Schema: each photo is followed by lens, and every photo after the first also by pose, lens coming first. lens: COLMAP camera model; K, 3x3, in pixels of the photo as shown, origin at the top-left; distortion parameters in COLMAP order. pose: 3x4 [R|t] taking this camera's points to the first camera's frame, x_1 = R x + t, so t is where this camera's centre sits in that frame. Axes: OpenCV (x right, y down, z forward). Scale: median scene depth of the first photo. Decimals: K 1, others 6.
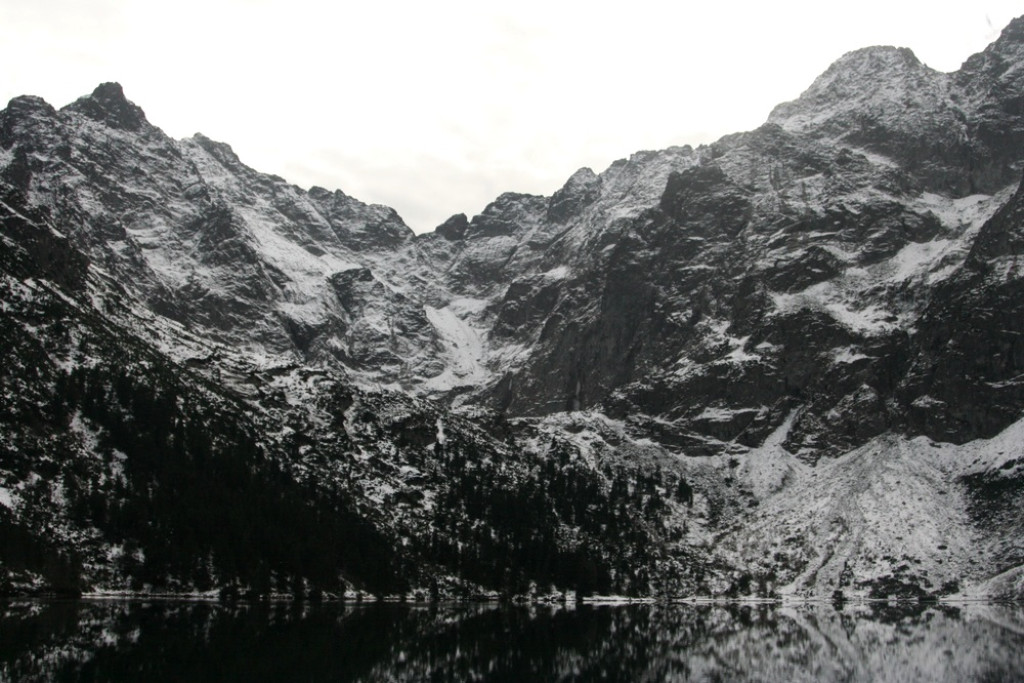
lens RADIAL K [[1131.1, 0, 497.3], [0, 1131.1, 360.0], [0, 0, 1]] dist [-0.101303, 0.000000]
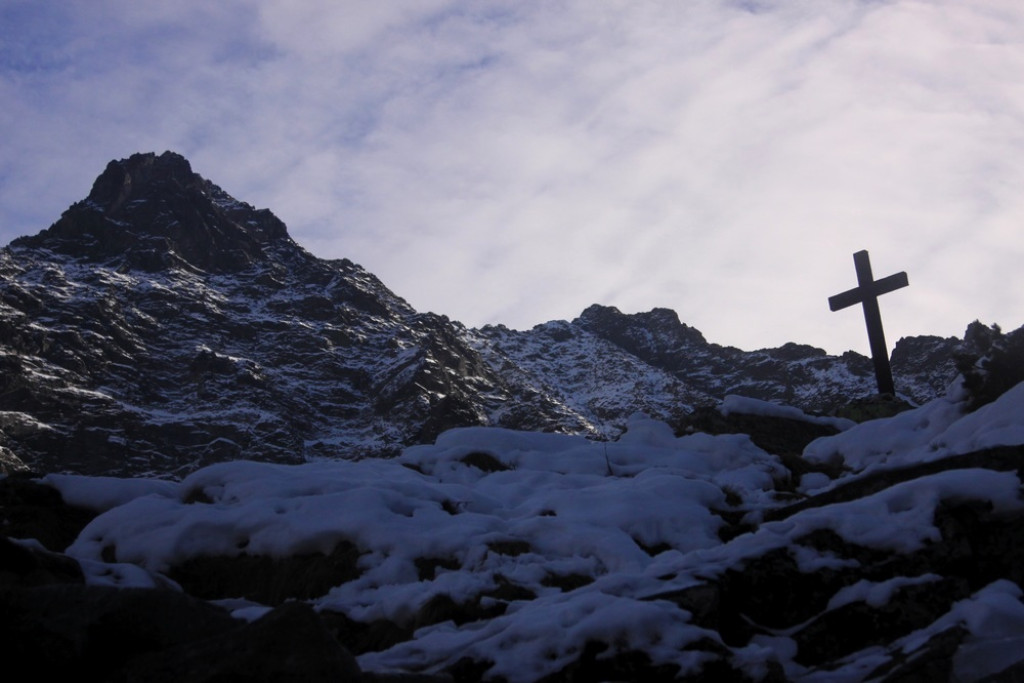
lens RADIAL K [[2064.0, 0, 525.5], [0, 2064.0, 366.6], [0, 0, 1]] dist [0.111265, 0.000000]
pose [[0.836424, -0.294686, -0.462119, 0.026723], [0.157022, 0.936655, -0.313084, 0.030391], [0.525108, 0.189308, 0.829713, 0.540555]]
